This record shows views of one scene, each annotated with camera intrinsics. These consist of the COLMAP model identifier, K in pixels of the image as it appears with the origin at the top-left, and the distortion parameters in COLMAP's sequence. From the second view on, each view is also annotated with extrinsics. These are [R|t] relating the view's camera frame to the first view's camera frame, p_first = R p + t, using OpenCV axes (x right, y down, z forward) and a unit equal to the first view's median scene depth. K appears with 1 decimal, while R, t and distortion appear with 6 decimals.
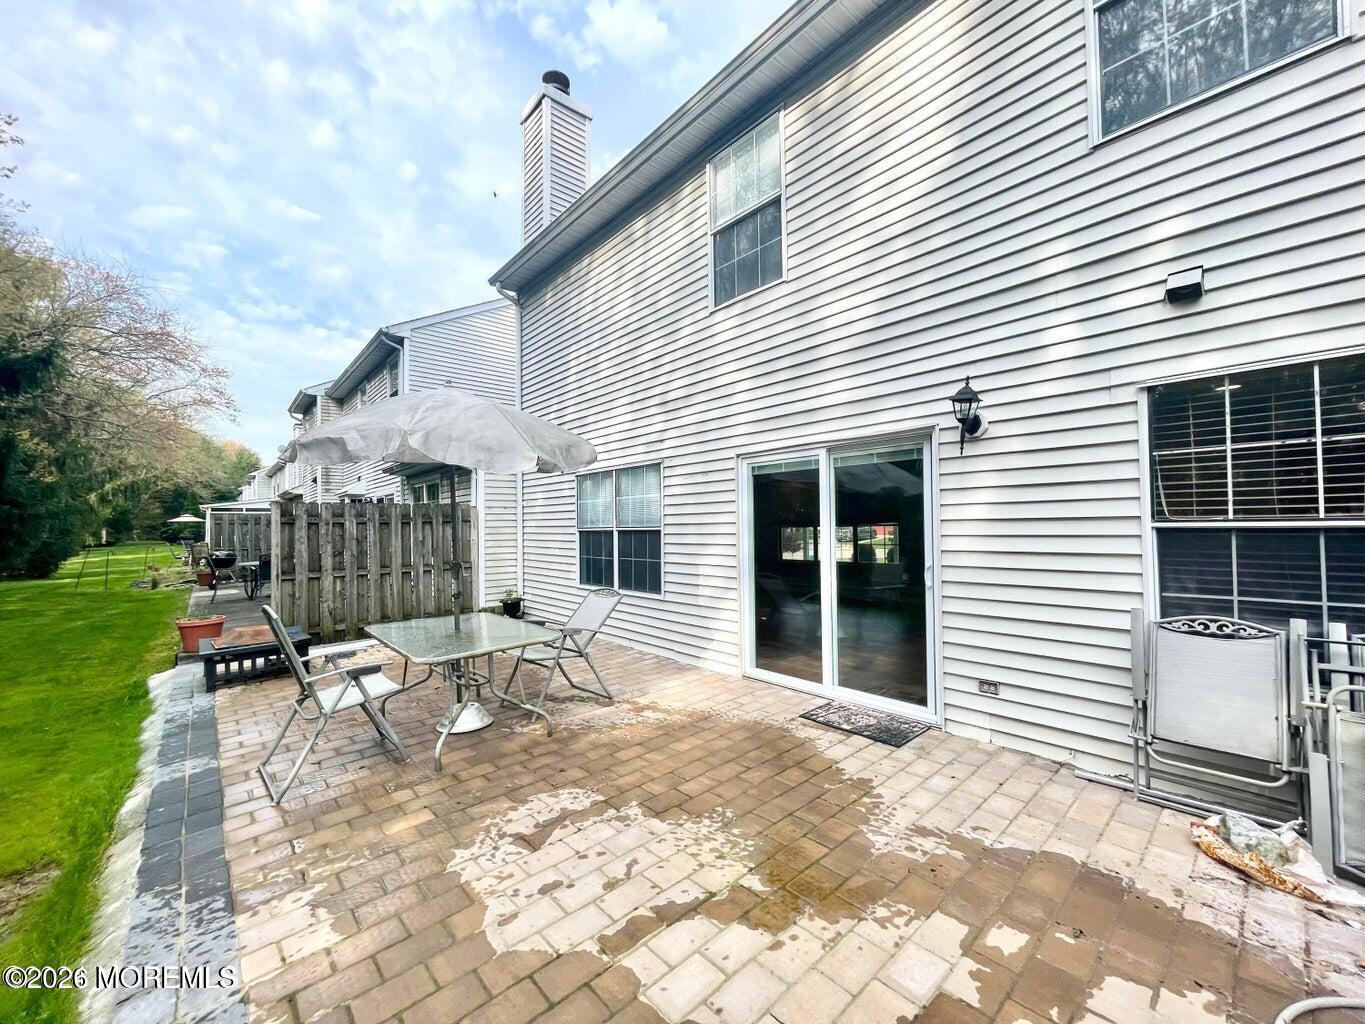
lens RADIAL K [[552.6, 0, 680.3], [0, 552.6, 519.0], [0, 0, 1]] dist [-0.013685, -0.000037]
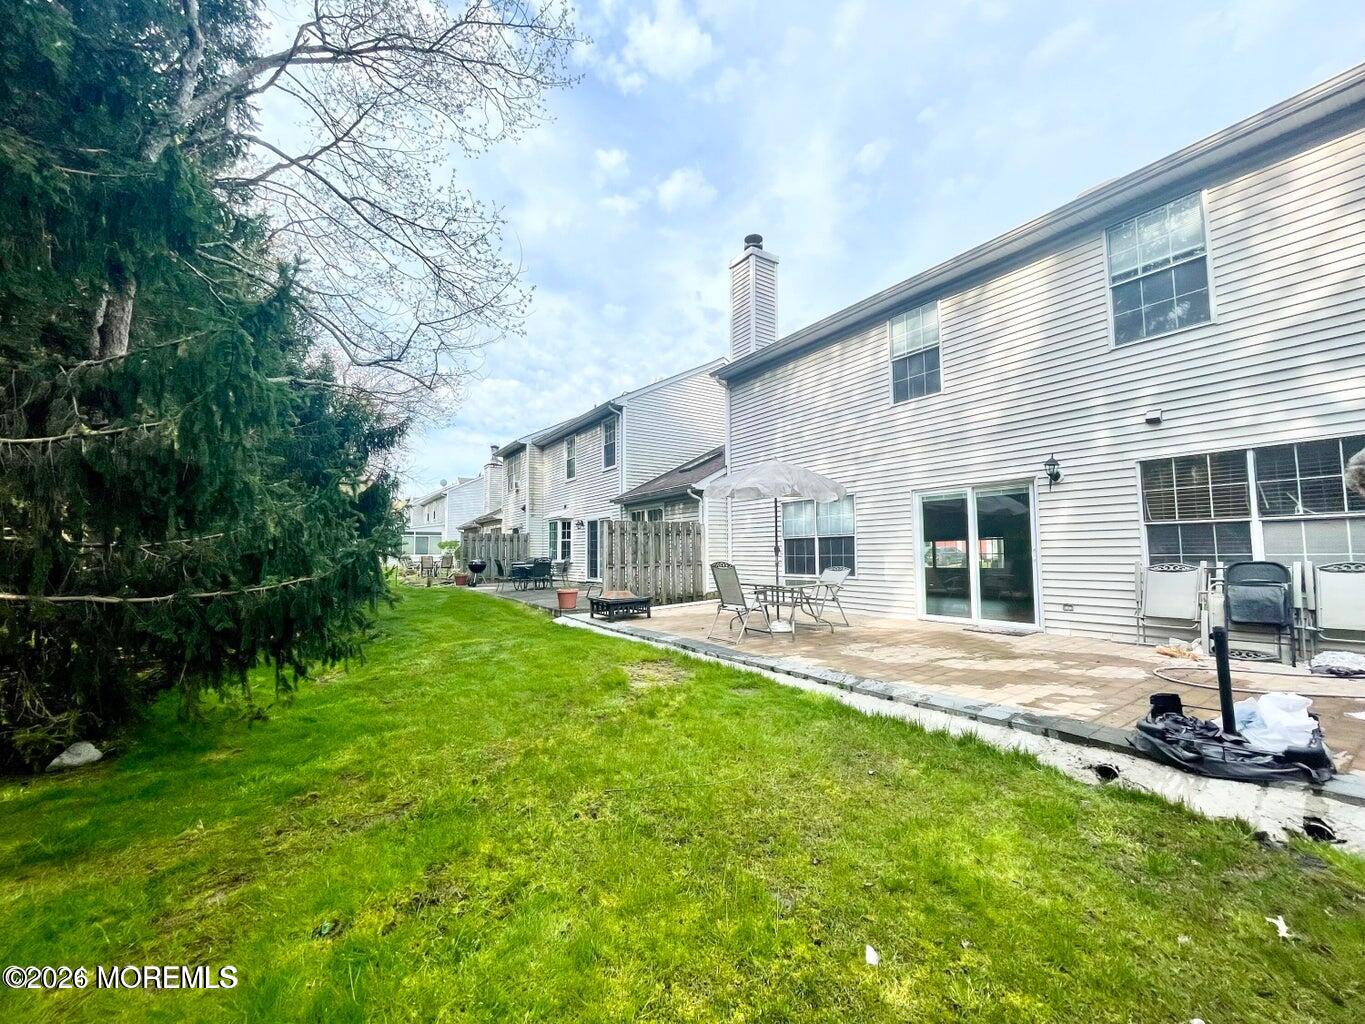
lens RADIAL K [[552.6, 0, 680.3], [0, 552.6, 519.0], [0, 0, 1]] dist [-0.013685, -0.000037]
pose [[0.991152, -0.004528, -0.132654, -0.391476], [-0.001748, 0.998886, -0.047157, 0.056352], [0.132719, 0.046972, 0.990040, -0.806837]]
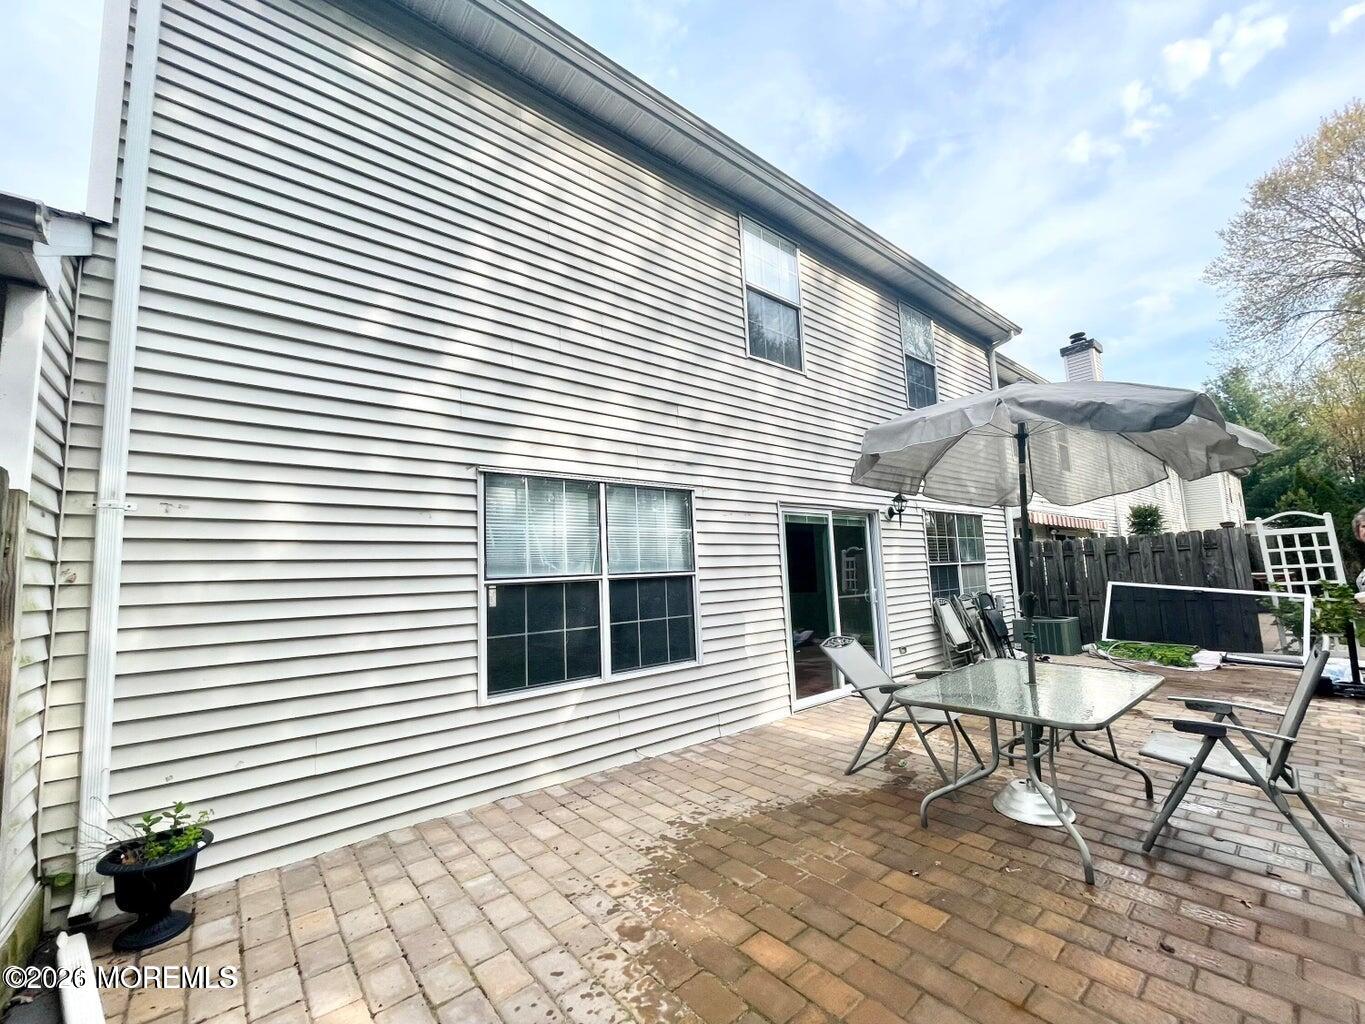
lens RADIAL K [[552.6, 0, 680.3], [0, 552.6, 519.0], [0, 0, 1]] dist [-0.013685, -0.000037]
pose [[0.019784, 0.120208, 0.992552, -0.978424], [0.031823, 0.992167, -0.120795, 0.041331], [-0.999298, 0.033976, 0.015803, 1.196021]]
